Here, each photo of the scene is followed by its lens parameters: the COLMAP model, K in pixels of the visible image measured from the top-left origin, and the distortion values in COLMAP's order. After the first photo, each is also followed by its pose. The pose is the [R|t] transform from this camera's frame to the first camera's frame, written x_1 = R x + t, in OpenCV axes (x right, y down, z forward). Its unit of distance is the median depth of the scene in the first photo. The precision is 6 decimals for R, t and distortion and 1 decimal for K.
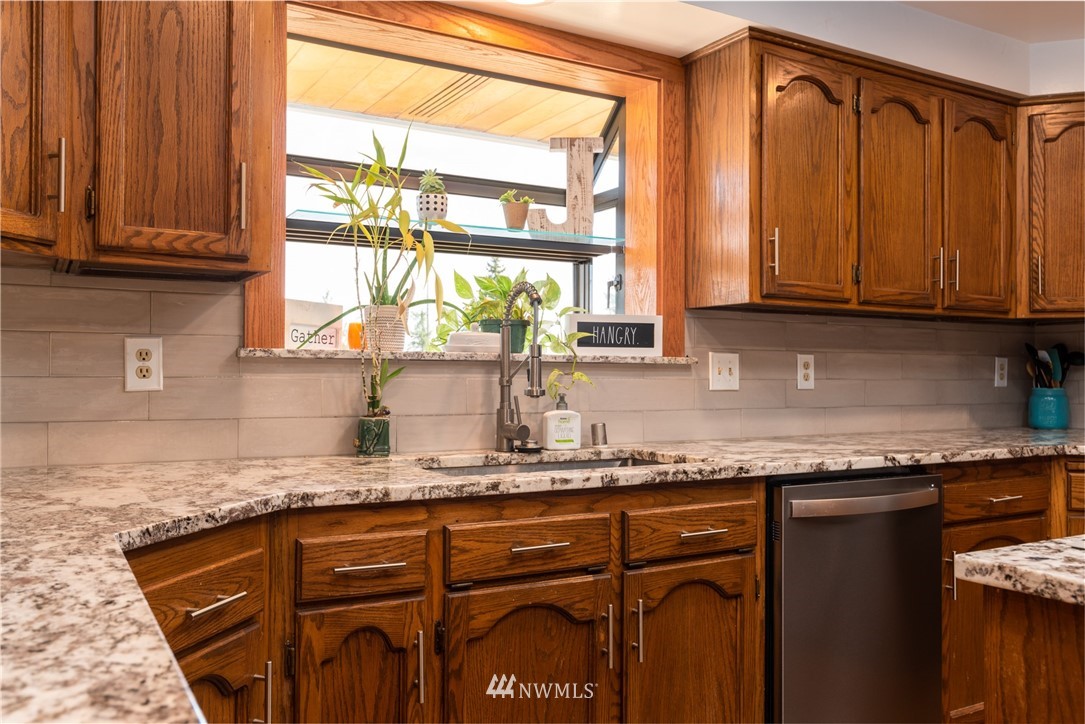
lens RADIAL K [[895.1, 0, 542.5], [0, 895.1, 362.0], [0, 0, 1]] dist [-0.005607, 0.003943]
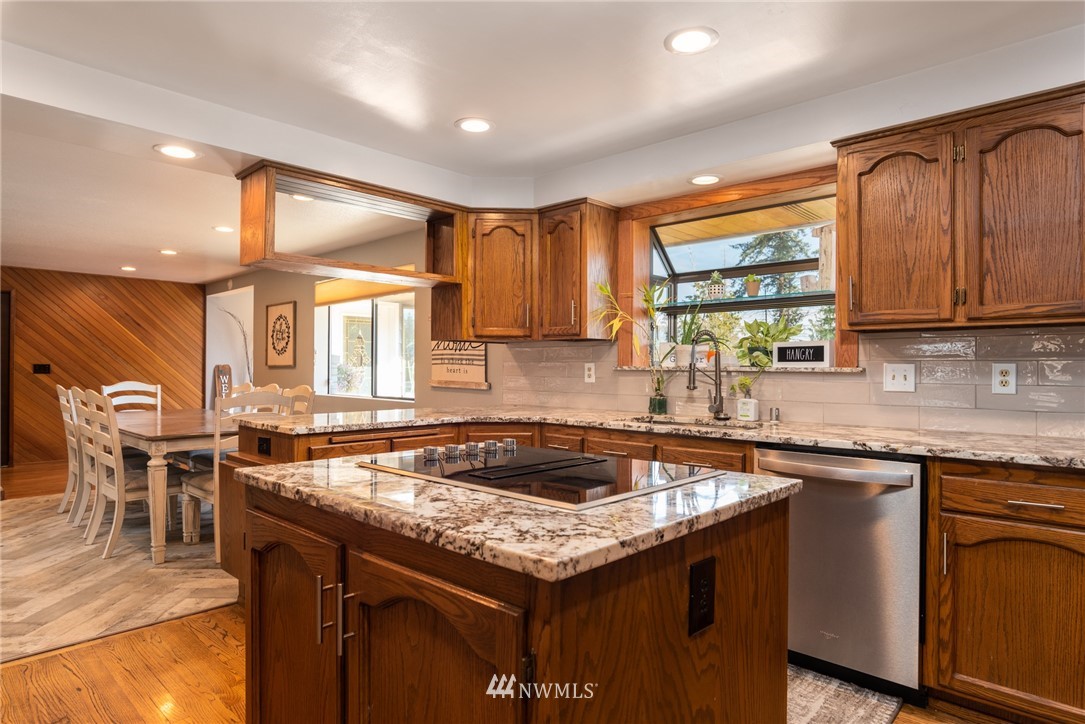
lens RADIAL K [[623.0, 0, 542.5], [0, 623.0, 362.0], [0, 0, 1]] dist [-0.043650, 0.029945]
pose [[0.281478, -0.012871, -0.959481, 1.083258], [0.010401, 0.999892, -0.010361, -0.009996], [0.959511, -0.007063, 0.281581, 0.264970]]
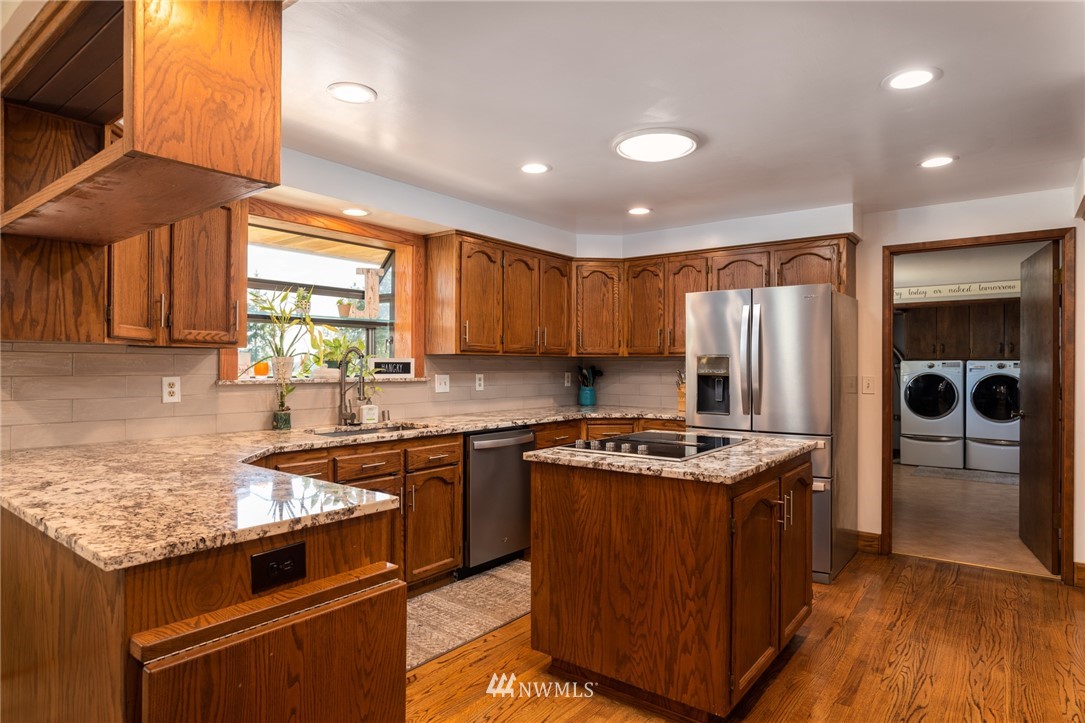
lens RADIAL K [[623.0, 0, 542.5], [0, 623.0, 361.5], [0, 0, 1]] dist [-0.043650, 0.029945]
pose [[0.925860, 0.000736, 0.377865, -0.153620], [-0.004215, 0.999956, 0.008381, -0.063199], [-0.377842, -0.009352, 0.925823, -0.516387]]
